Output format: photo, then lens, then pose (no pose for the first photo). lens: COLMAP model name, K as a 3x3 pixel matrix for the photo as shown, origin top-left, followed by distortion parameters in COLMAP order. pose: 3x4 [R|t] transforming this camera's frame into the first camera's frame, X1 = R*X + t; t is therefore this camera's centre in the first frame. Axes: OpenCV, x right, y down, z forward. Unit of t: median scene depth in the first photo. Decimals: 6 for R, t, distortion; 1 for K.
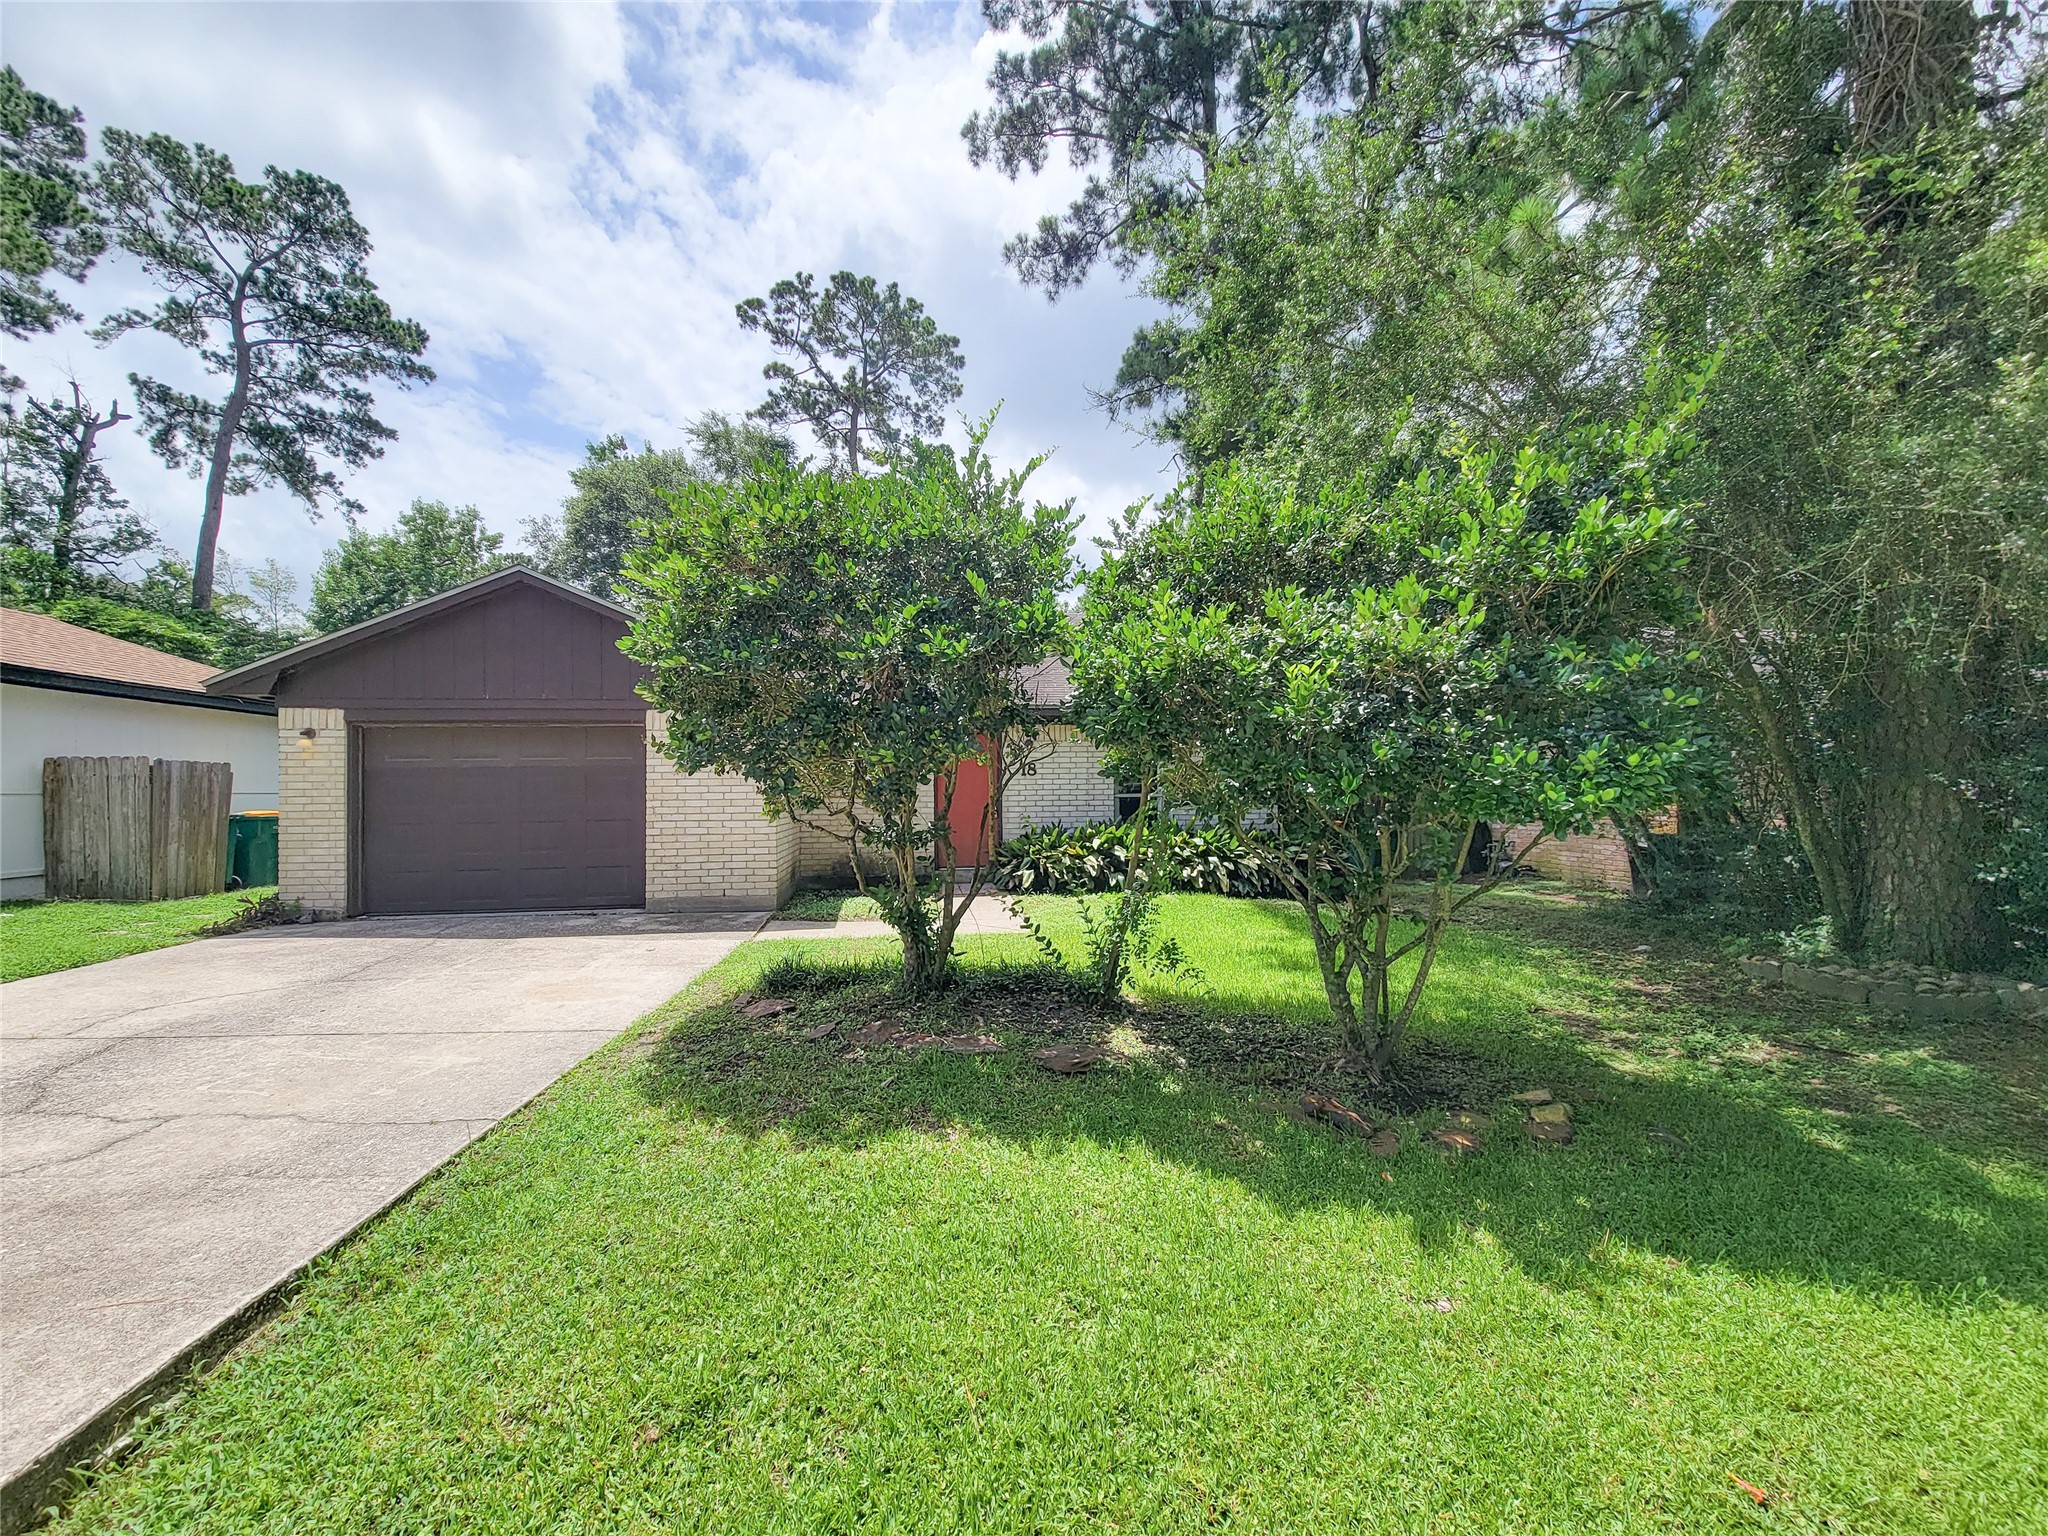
lens RADIAL K [[839.3, 0, 1008.2], [0, 839.3, 770.4], [0, 0, 1]] dist [0.008198, -0.005316]
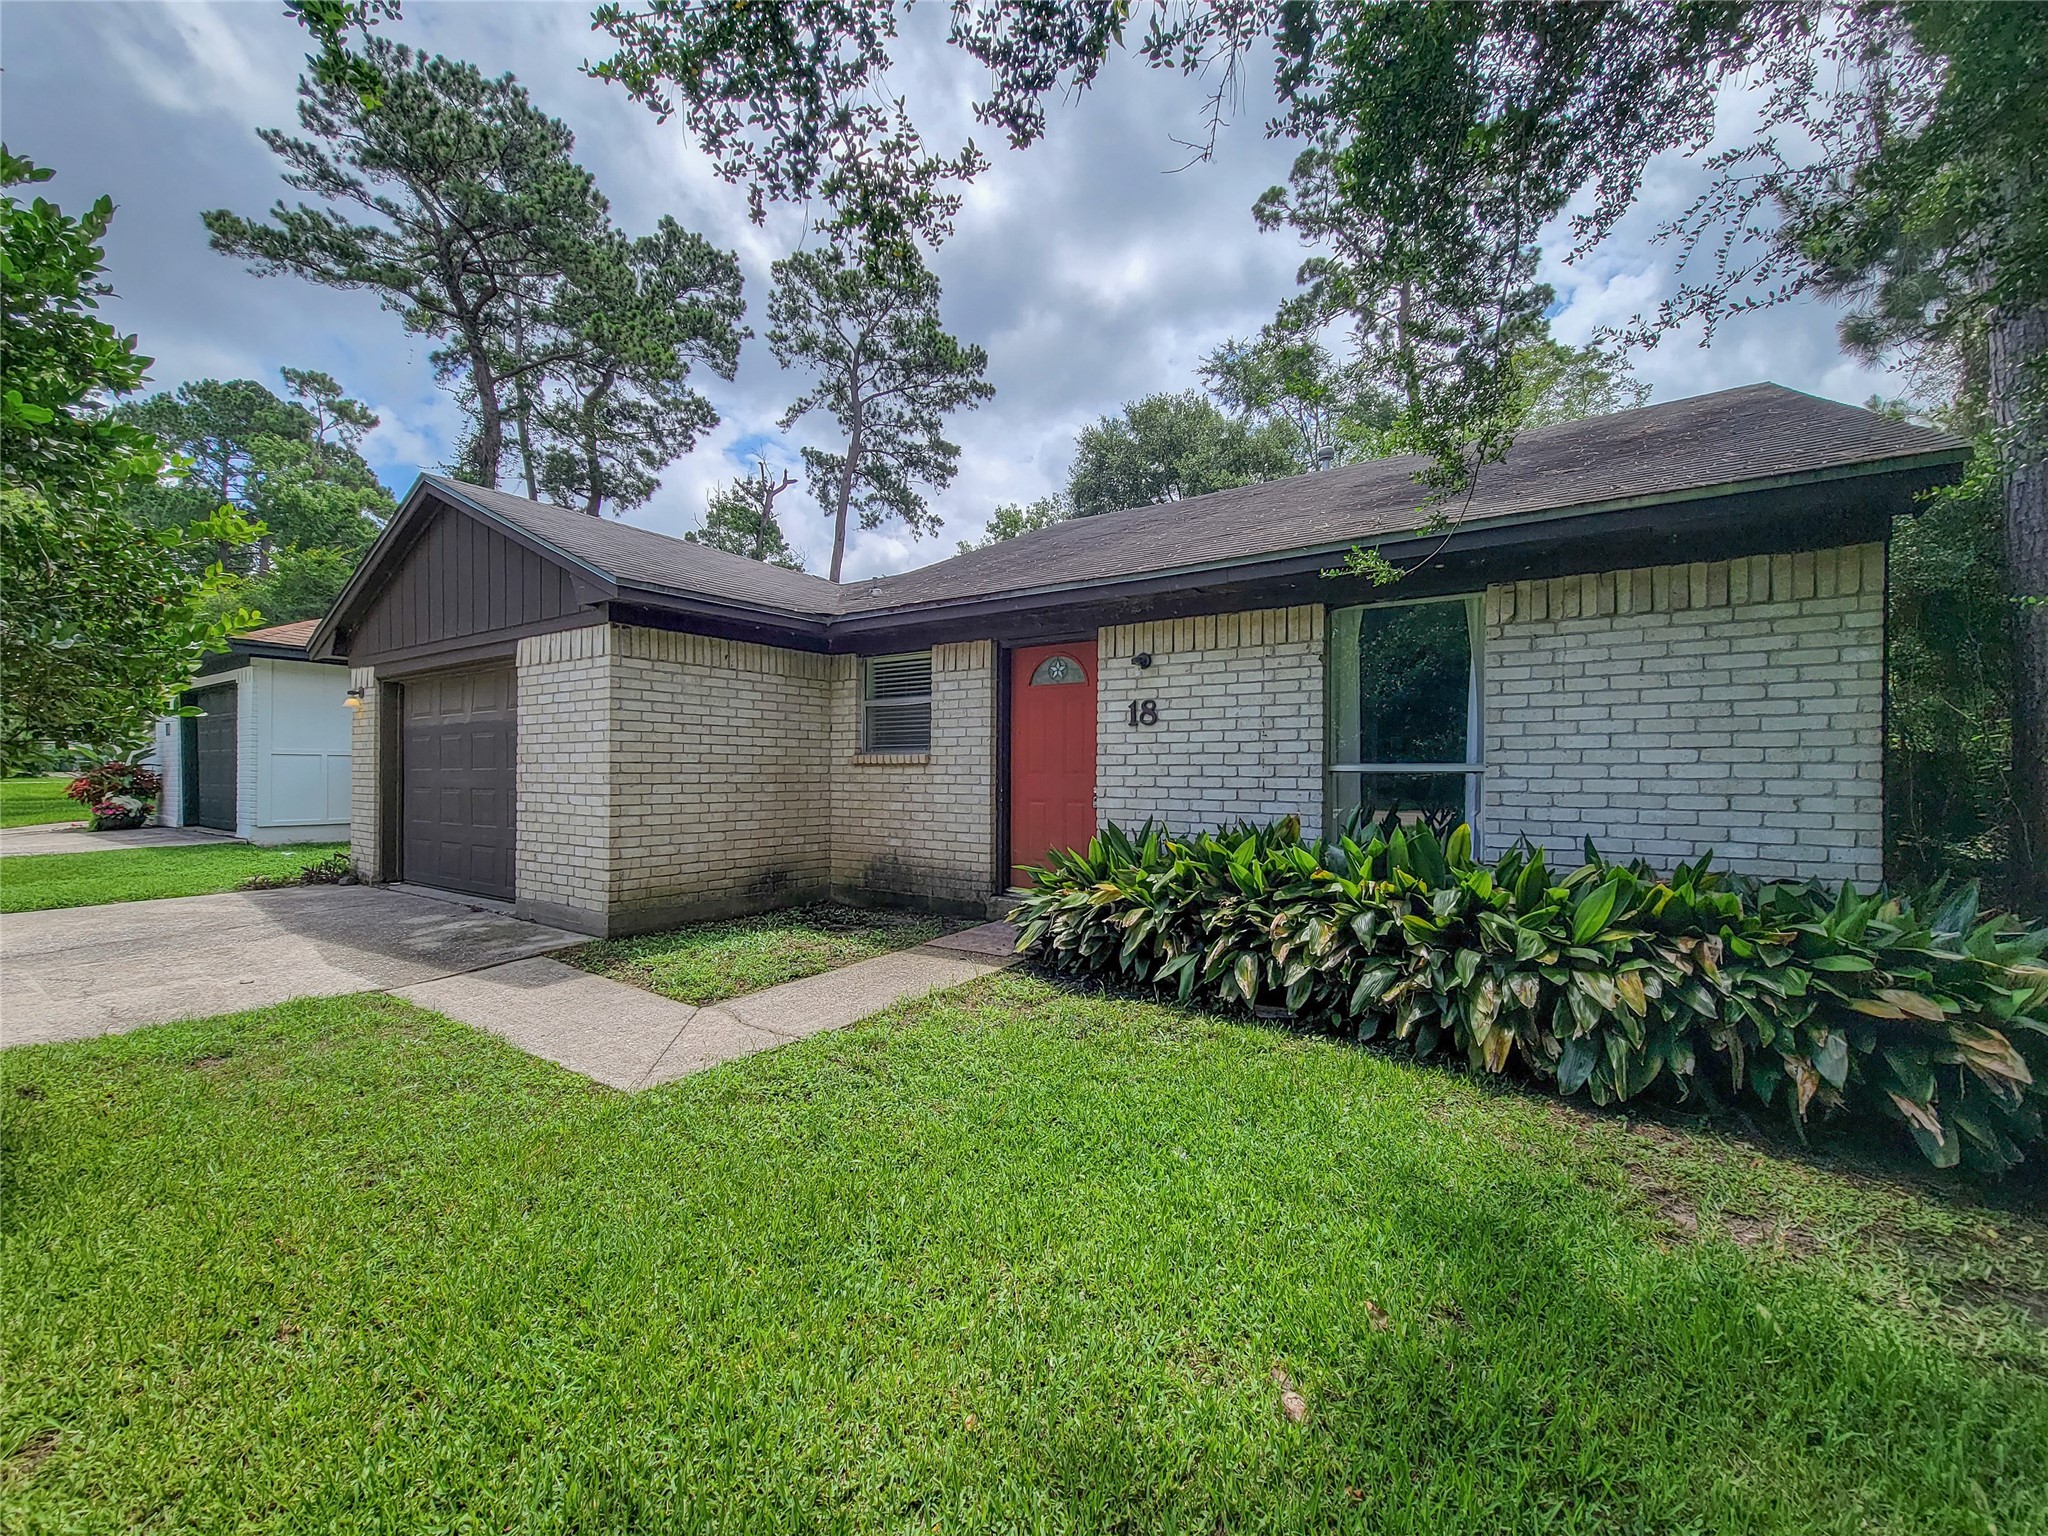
lens RADIAL K [[839.3, 0, 1036.3], [0, 839.3, 777.9], [0, 0, 1]] dist [0.008198, -0.005316]
pose [[0.744108, 0.017776, -0.667823, 0.116941], [0.004673, 0.999483, 0.031811, 0.007465], [0.668043, -0.026792, 0.743640, 0.219787]]
